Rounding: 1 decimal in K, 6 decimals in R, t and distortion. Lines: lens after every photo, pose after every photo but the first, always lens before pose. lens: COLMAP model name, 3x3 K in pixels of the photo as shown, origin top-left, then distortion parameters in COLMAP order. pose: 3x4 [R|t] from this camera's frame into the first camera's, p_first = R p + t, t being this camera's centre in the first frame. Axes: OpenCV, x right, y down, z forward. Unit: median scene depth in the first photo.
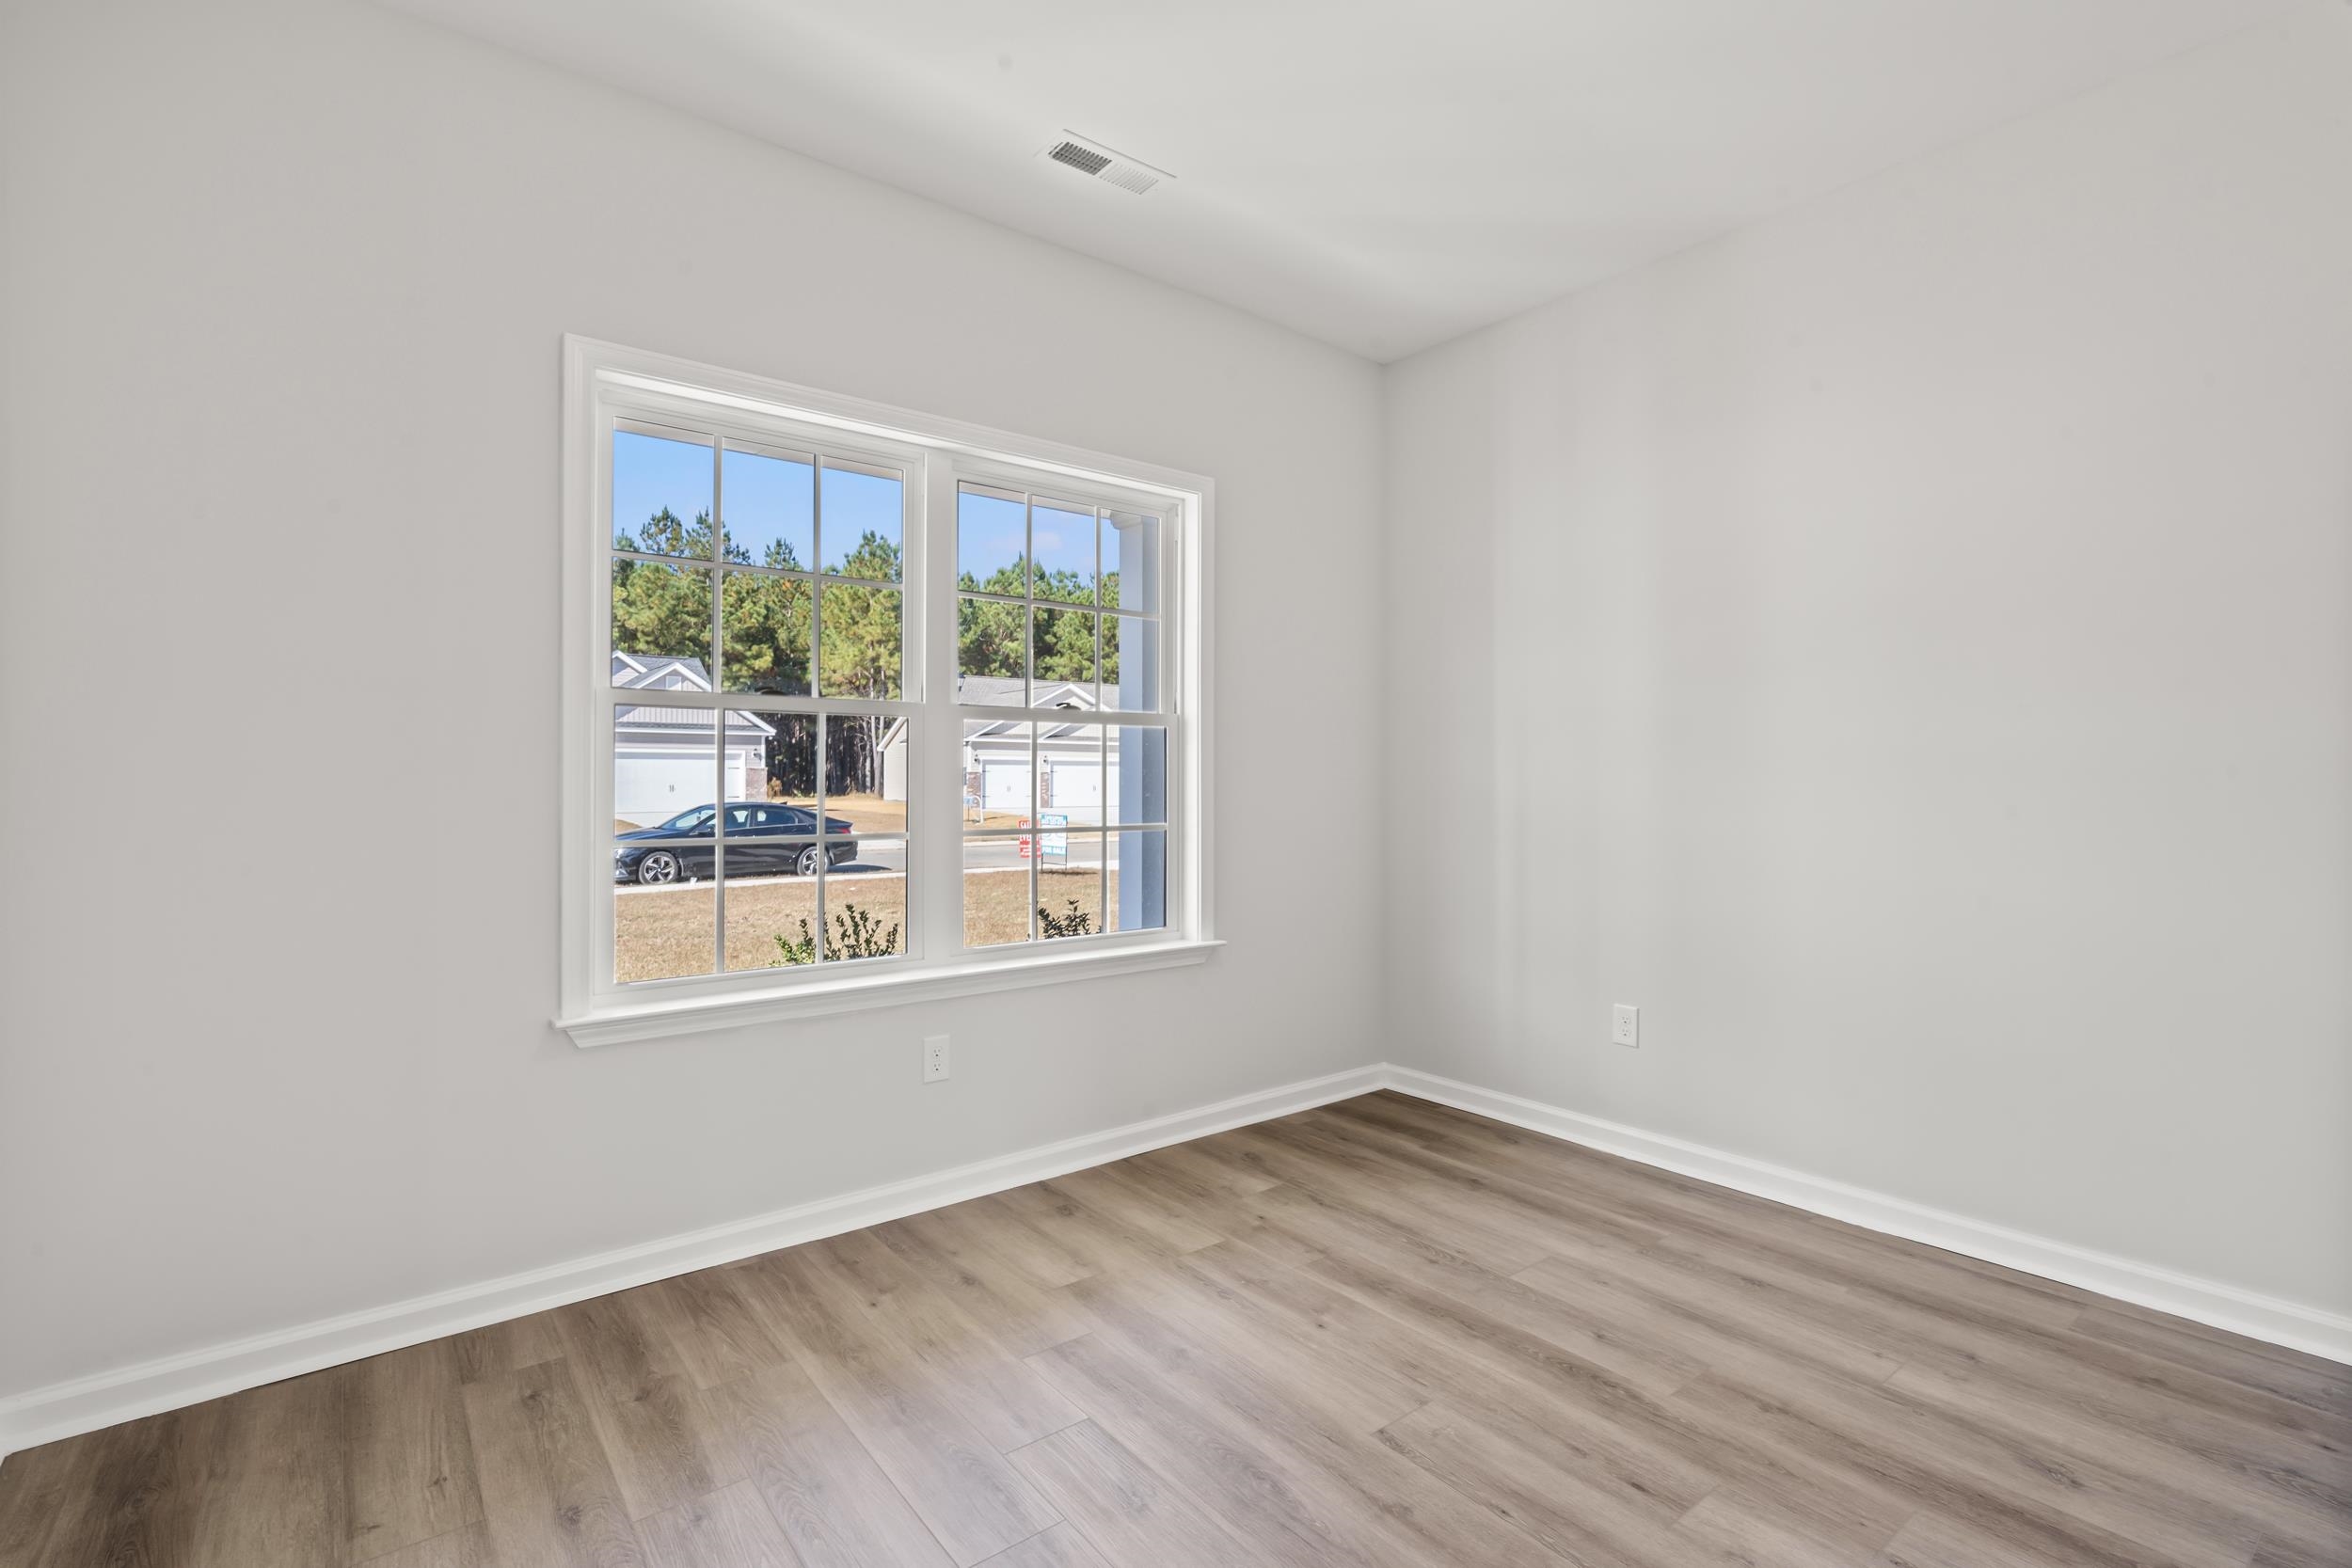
lens RADIAL K [[1061.3, 0, 1180.1], [0, 1061.3, 774.3], [0, 0, 1]] dist [0.013931, 0.000354]
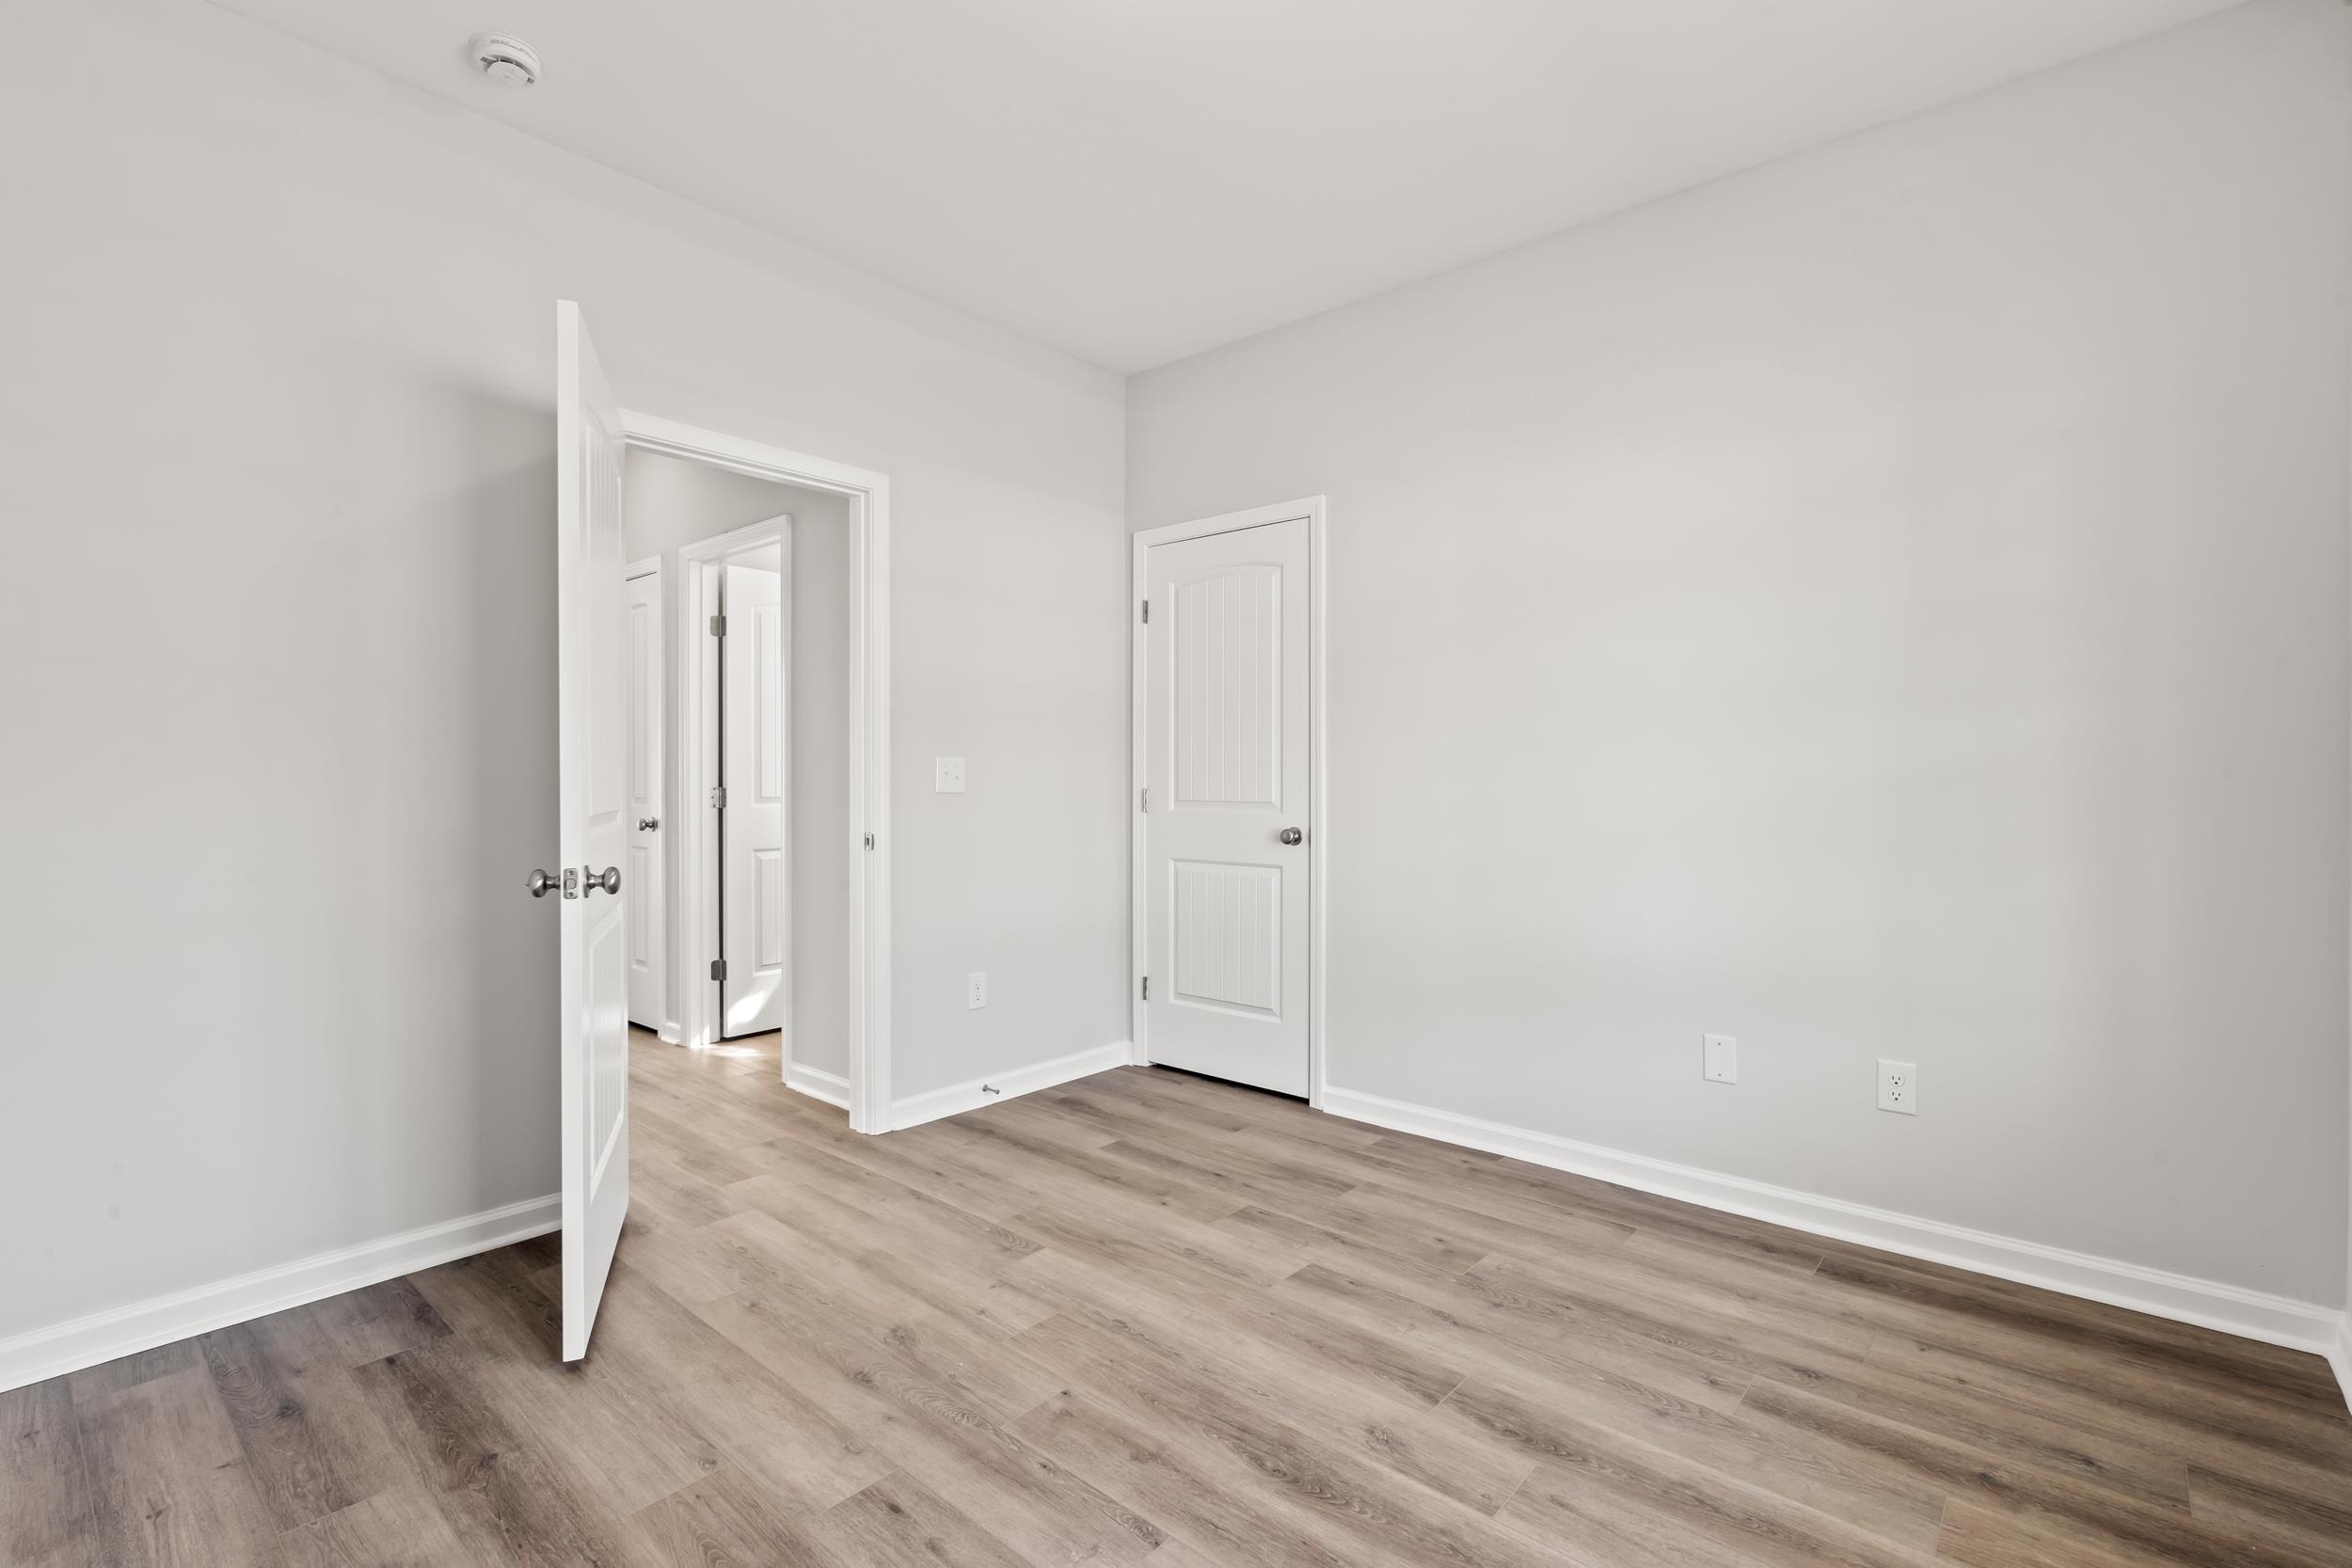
lens RADIAL K [[1061.3, 0, 1178.0], [0, 1061.3, 779.0], [0, 0, 1]] dist [0.013931, 0.000354]
pose [[-0.981420, -0.001831, -0.191864, 0.363958], [-0.000051, 0.999957, -0.009283, 0.019620], [0.191873, -0.009100, -0.981378, 1.992241]]
